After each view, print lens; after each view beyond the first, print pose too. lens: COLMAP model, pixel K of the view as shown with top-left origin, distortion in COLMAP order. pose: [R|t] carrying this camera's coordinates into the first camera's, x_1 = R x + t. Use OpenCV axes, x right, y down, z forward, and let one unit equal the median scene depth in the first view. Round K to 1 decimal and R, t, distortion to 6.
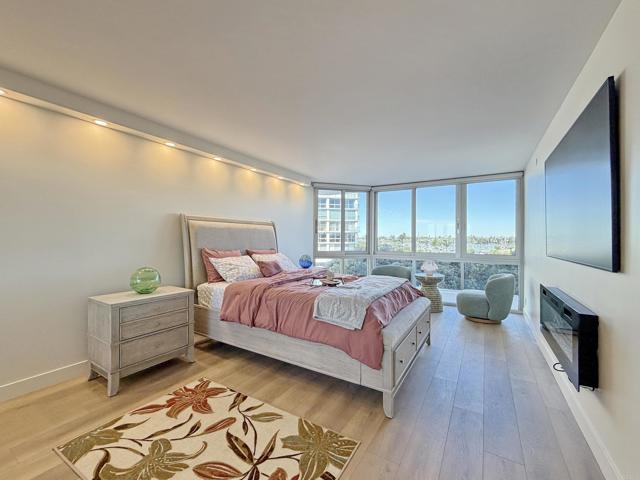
lens RADIAL K [[276.9, 0, 320.0], [0, 276.9, 240.0], [0, 0, 1]] dist [-0.000597, -0.000117]
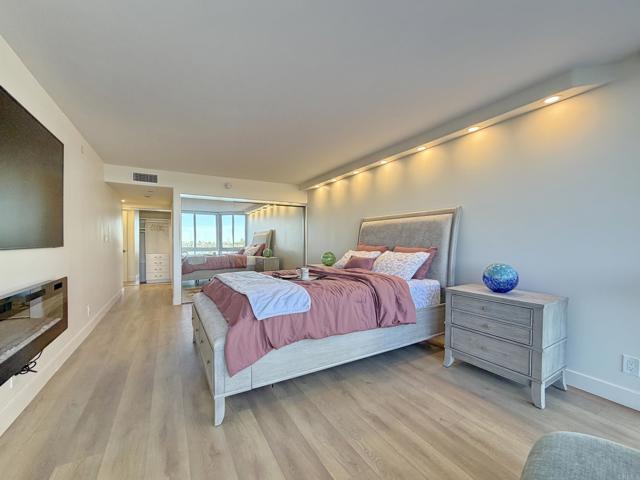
lens RADIAL K [[260.9, 0, 315.7], [0, 260.9, 243.7], [0, 0, 1]] dist [0.000022, 0.000013]
pose [[-0.491500, 0.008306, -0.870838, 0.532167], [-0.008704, 0.999858, 0.014449, 0.013748], [0.870834, 0.014682, -0.491358, 1.027546]]
